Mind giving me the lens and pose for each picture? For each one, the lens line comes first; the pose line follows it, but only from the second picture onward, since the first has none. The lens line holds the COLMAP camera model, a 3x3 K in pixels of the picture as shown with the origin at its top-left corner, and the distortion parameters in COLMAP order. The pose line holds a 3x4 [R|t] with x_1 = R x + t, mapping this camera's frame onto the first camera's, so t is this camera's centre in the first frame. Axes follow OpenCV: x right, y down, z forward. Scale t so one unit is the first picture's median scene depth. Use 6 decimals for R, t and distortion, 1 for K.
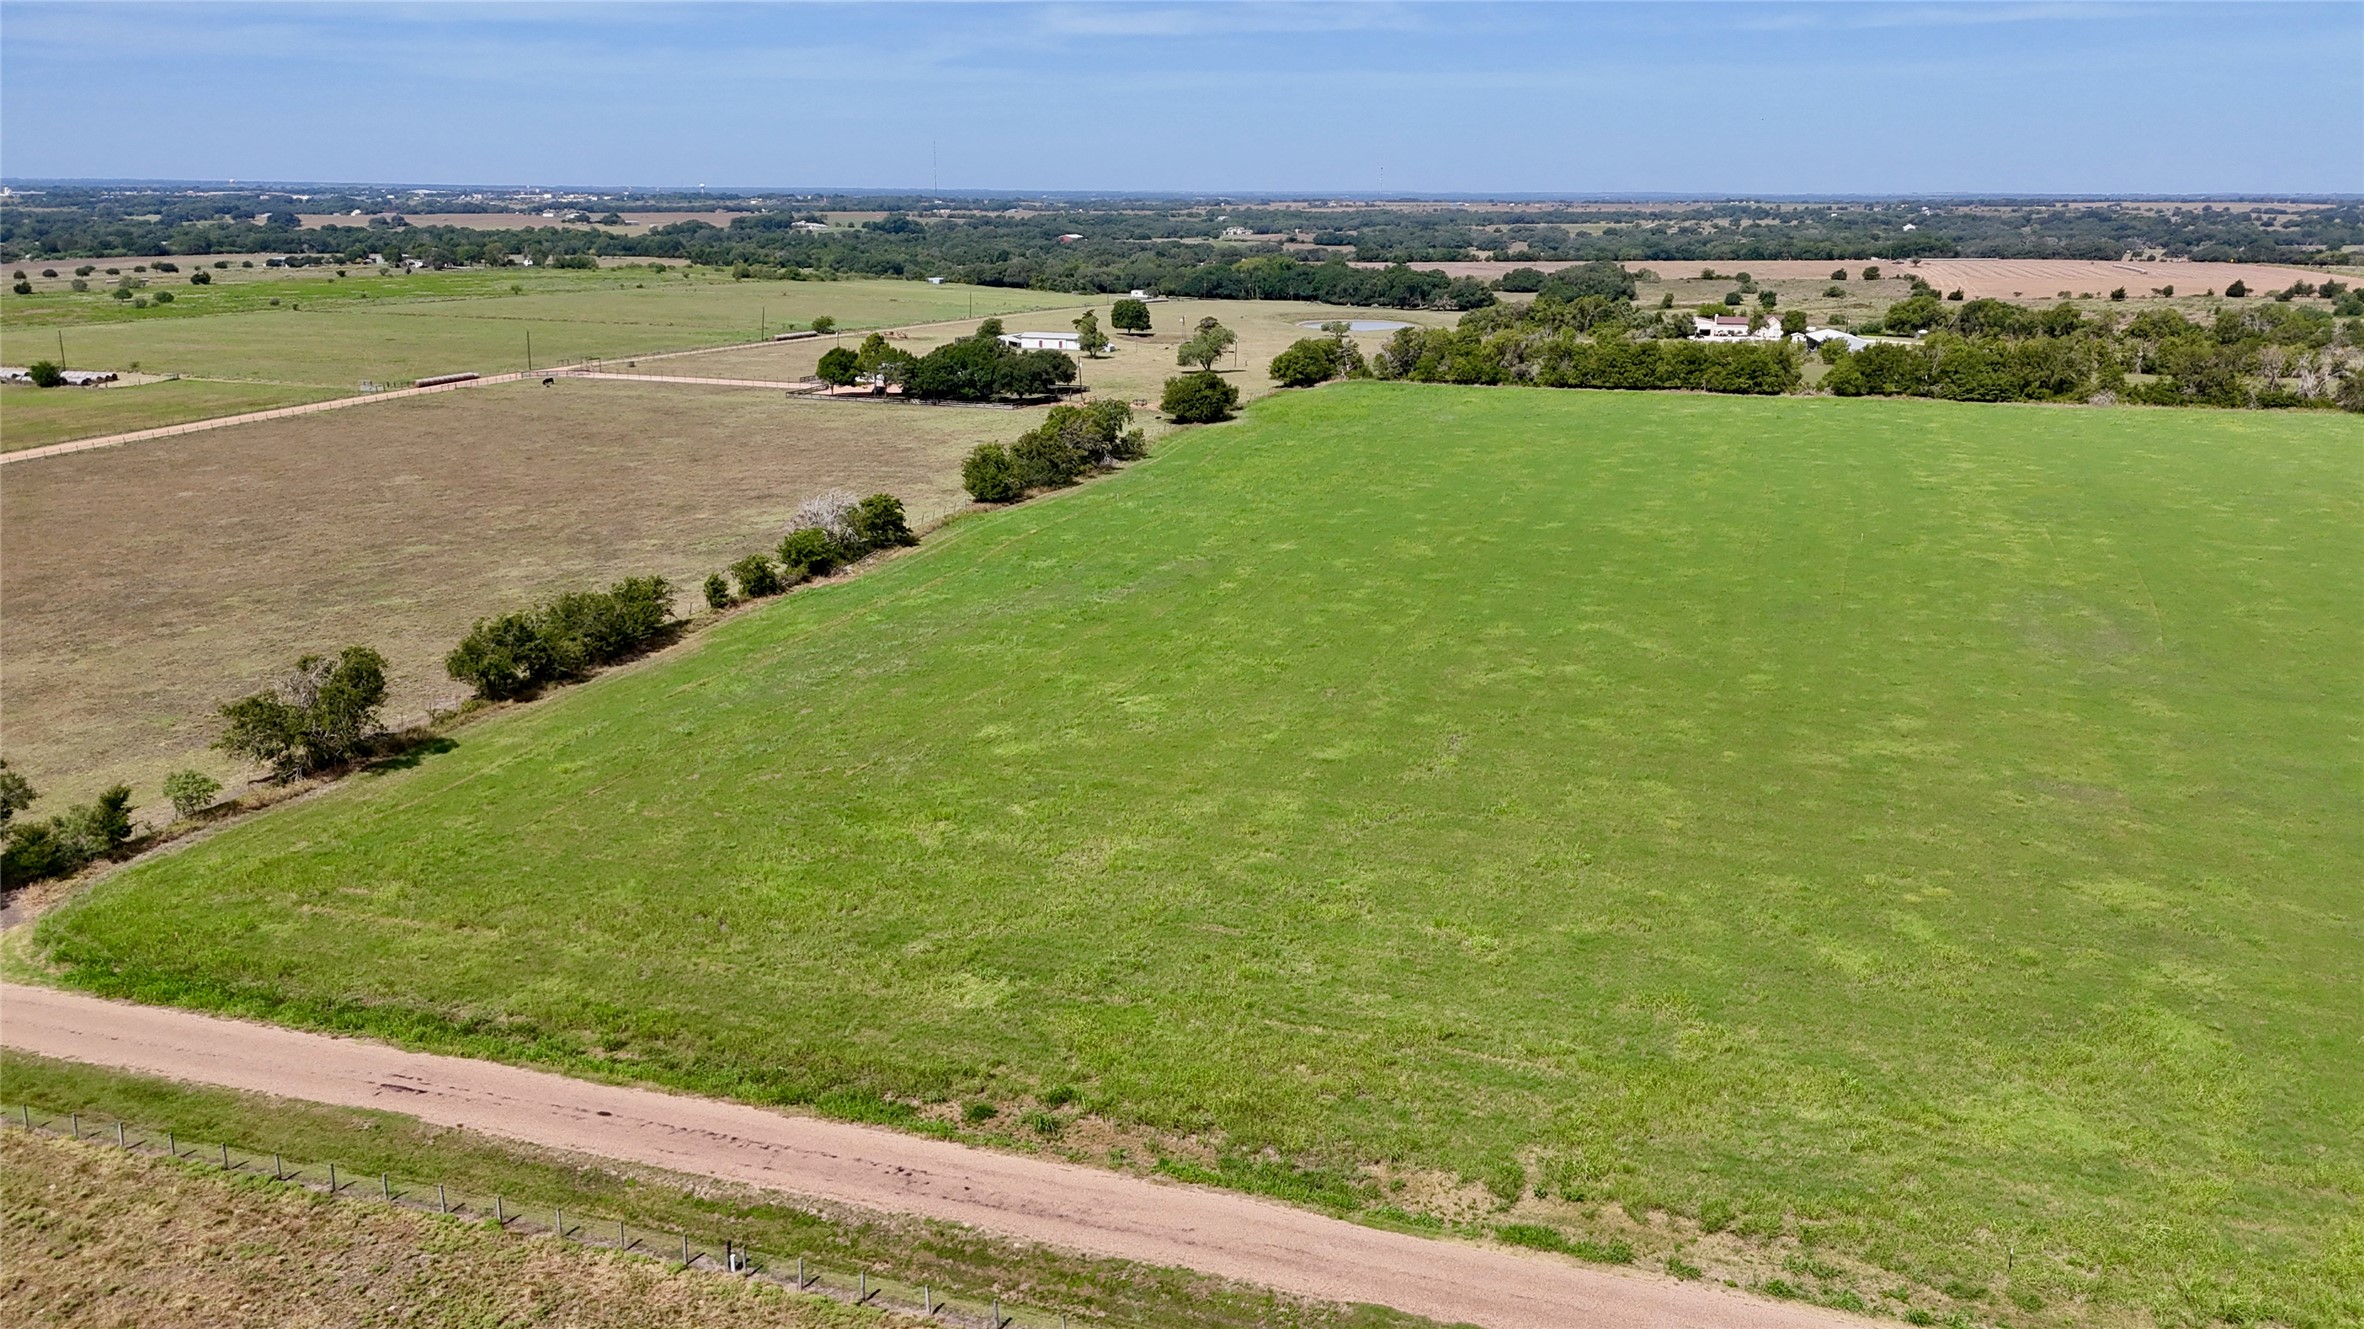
lens RADIAL K [[1702.5, 0, 1182.0], [0, 1702.5, 664.5], [0, 0, 1]] dist [0.086204, -0.098340]
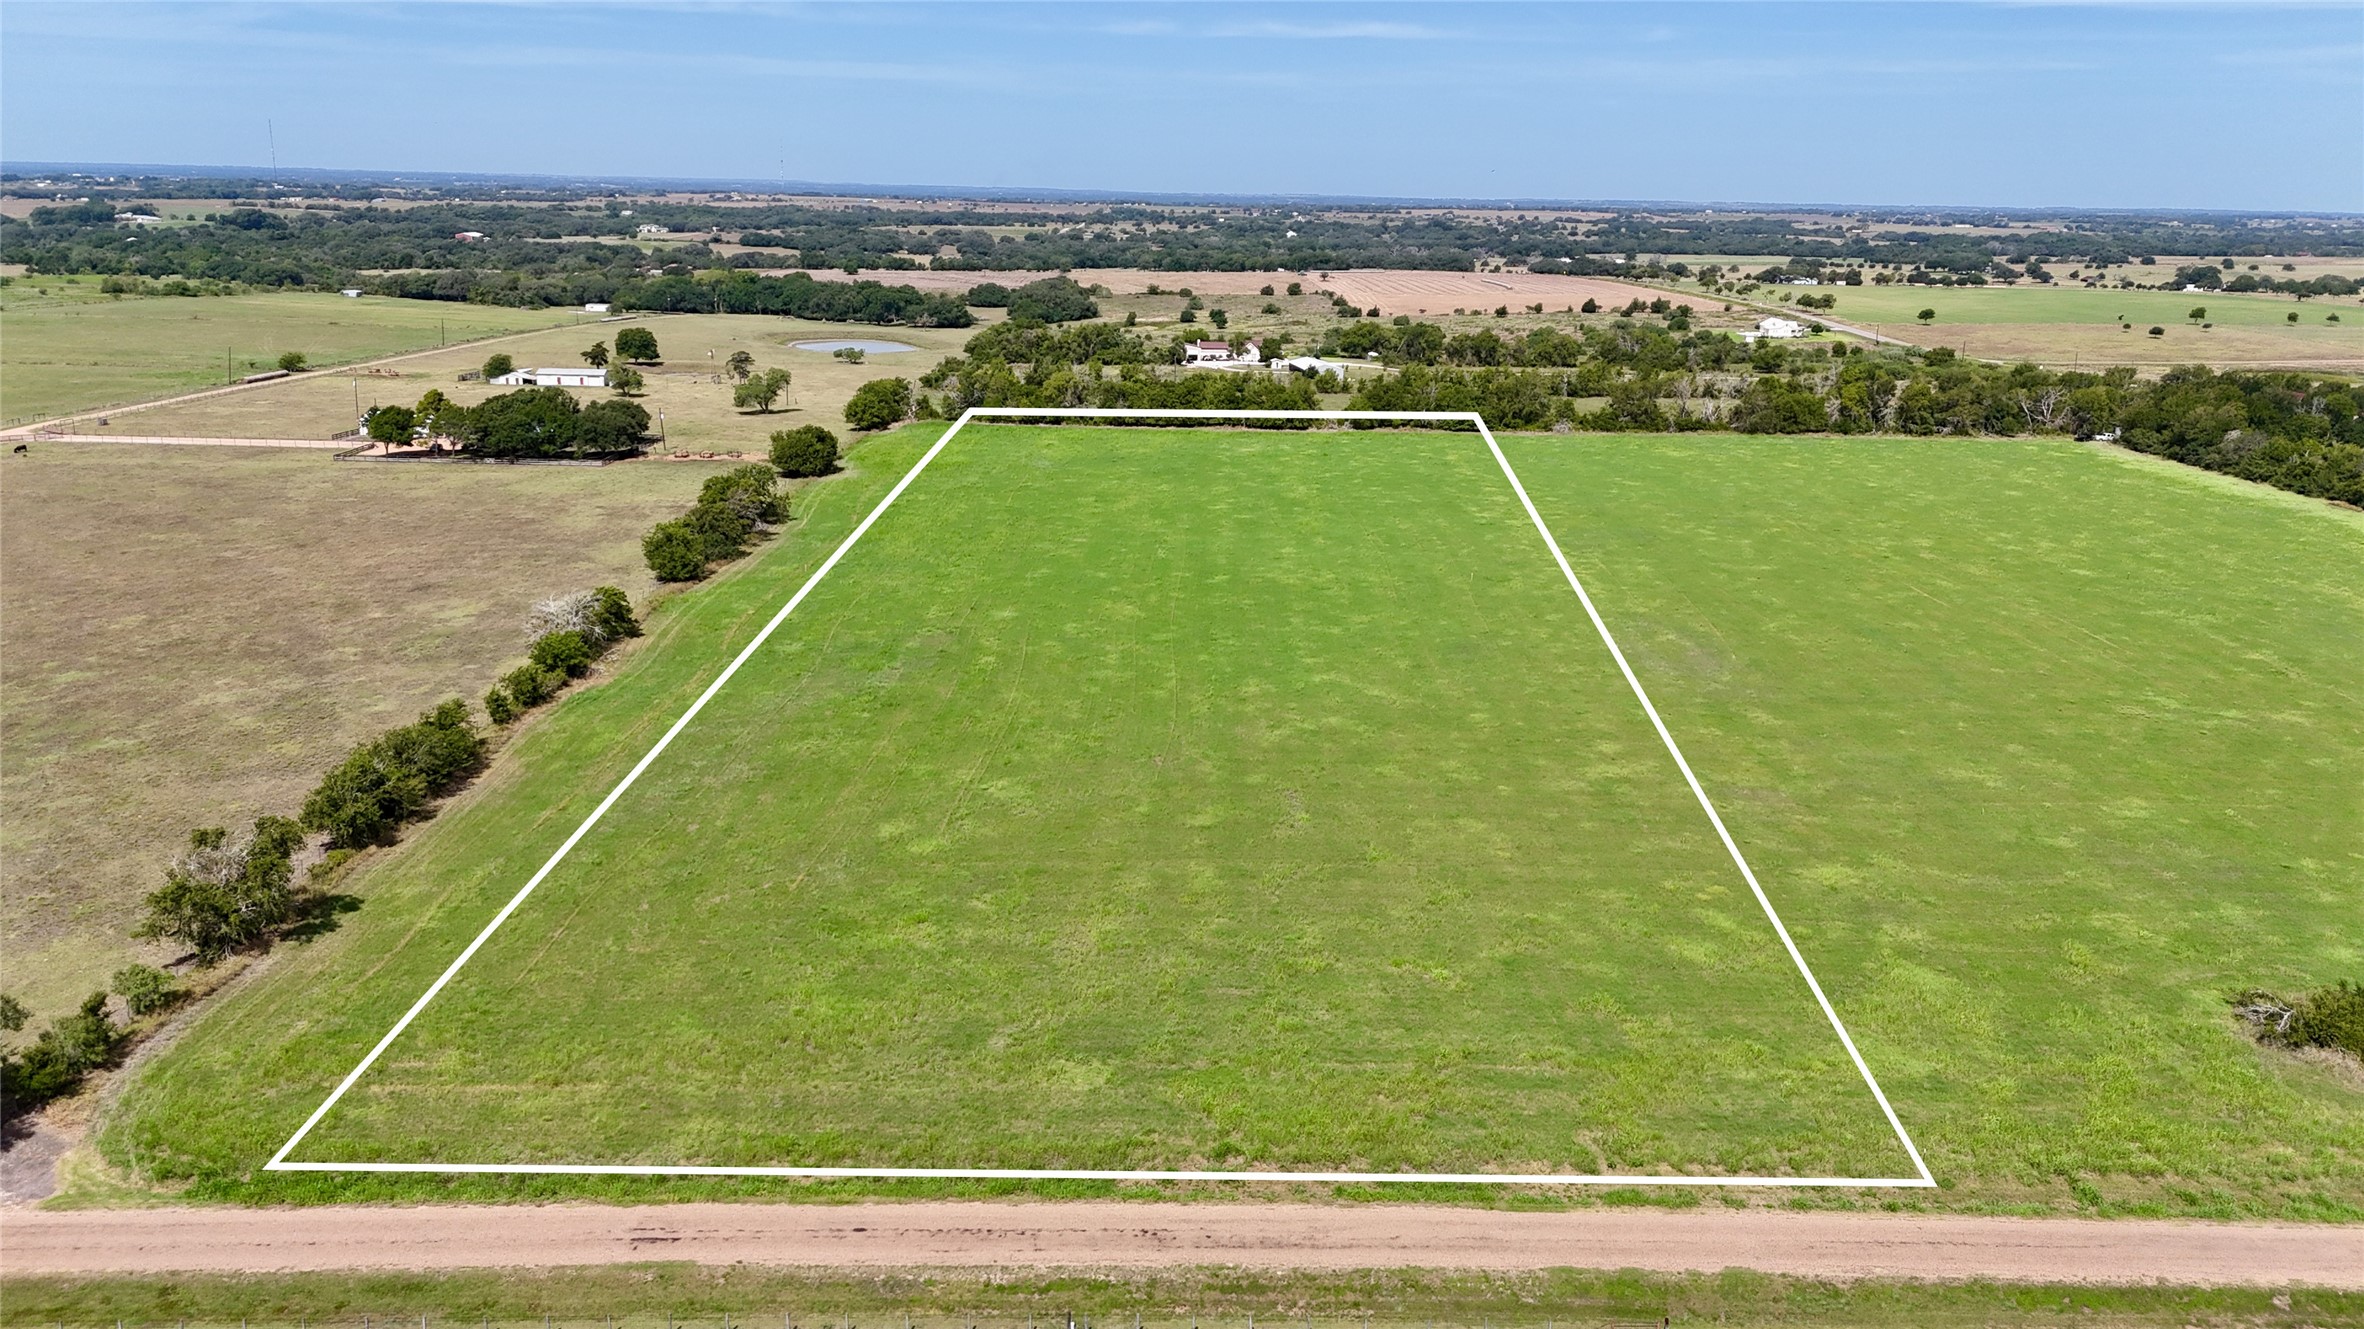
lens RADIAL K [[1725.6, 0, 1168.2], [0, 1725.6, 615.7], [0, 0, 1]] dist [0.088326, -0.119025]
pose [[0.945450, -0.064452, 0.319328, -0.111764], [0.072121, 0.997321, -0.012235, -0.027382], [-0.317684, 0.034598, 0.947565, -0.042090]]
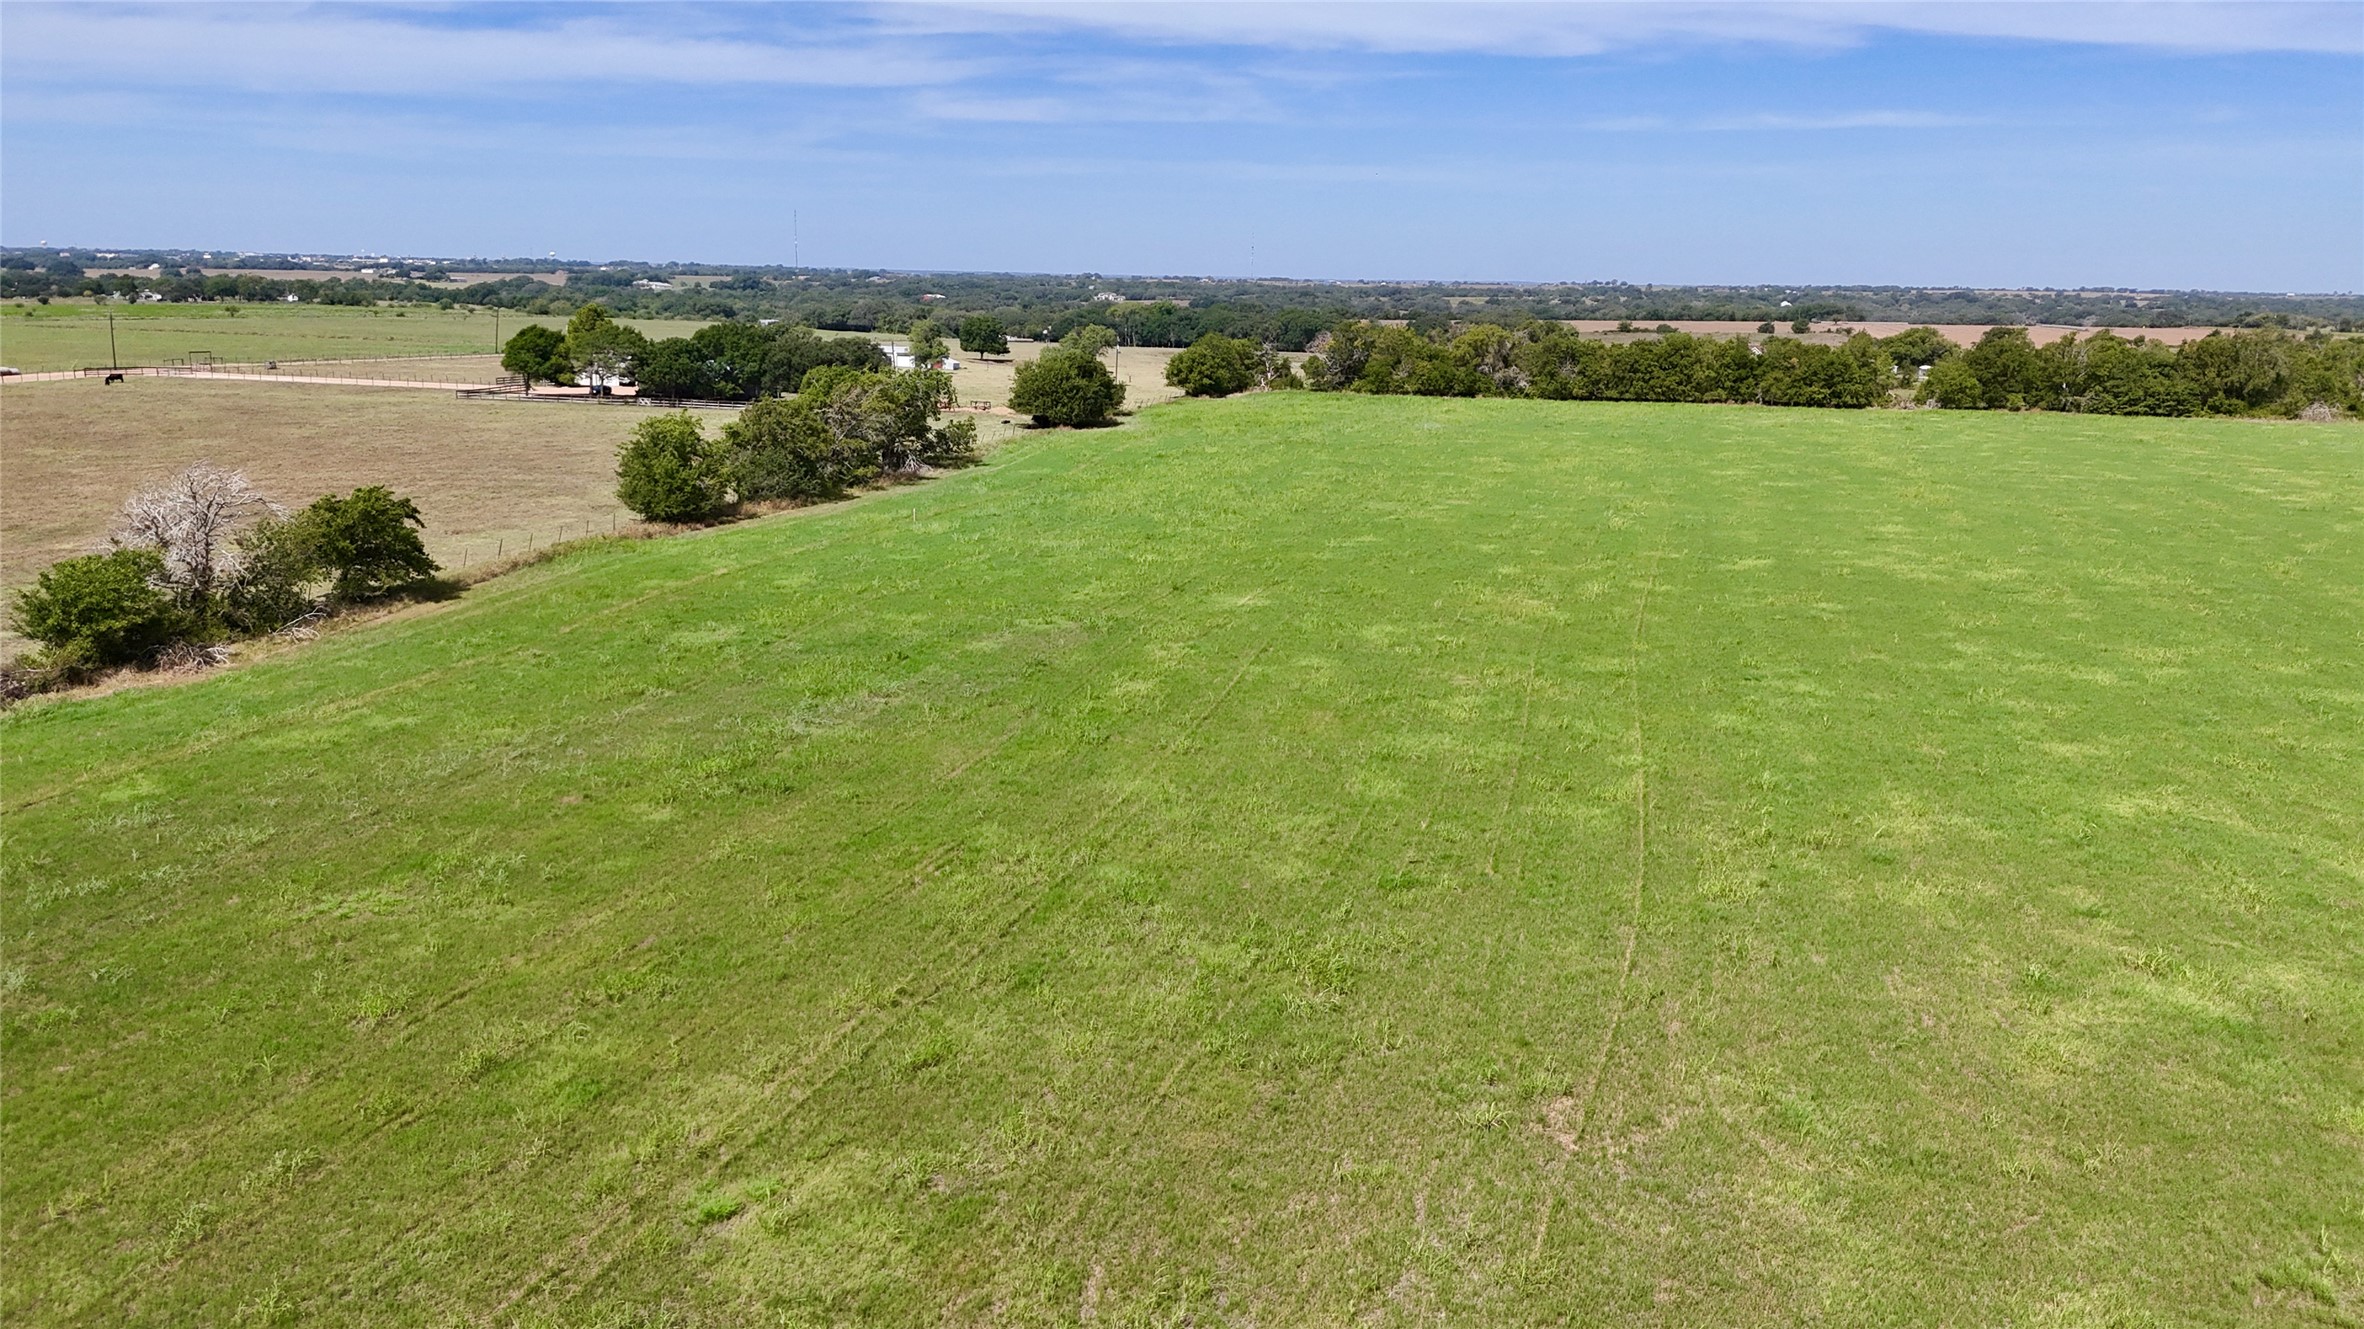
lens RADIAL K [[1702.5, 0, 1182.0], [0, 1702.5, 664.5], [0, 0, 1]] dist [0.086204, -0.098340]
pose [[0.997177, -0.002667, 0.075038, 0.004091], [0.006146, 0.998914, -0.046178, -0.017189], [-0.074834, 0.046508, 0.996111, 0.306187]]
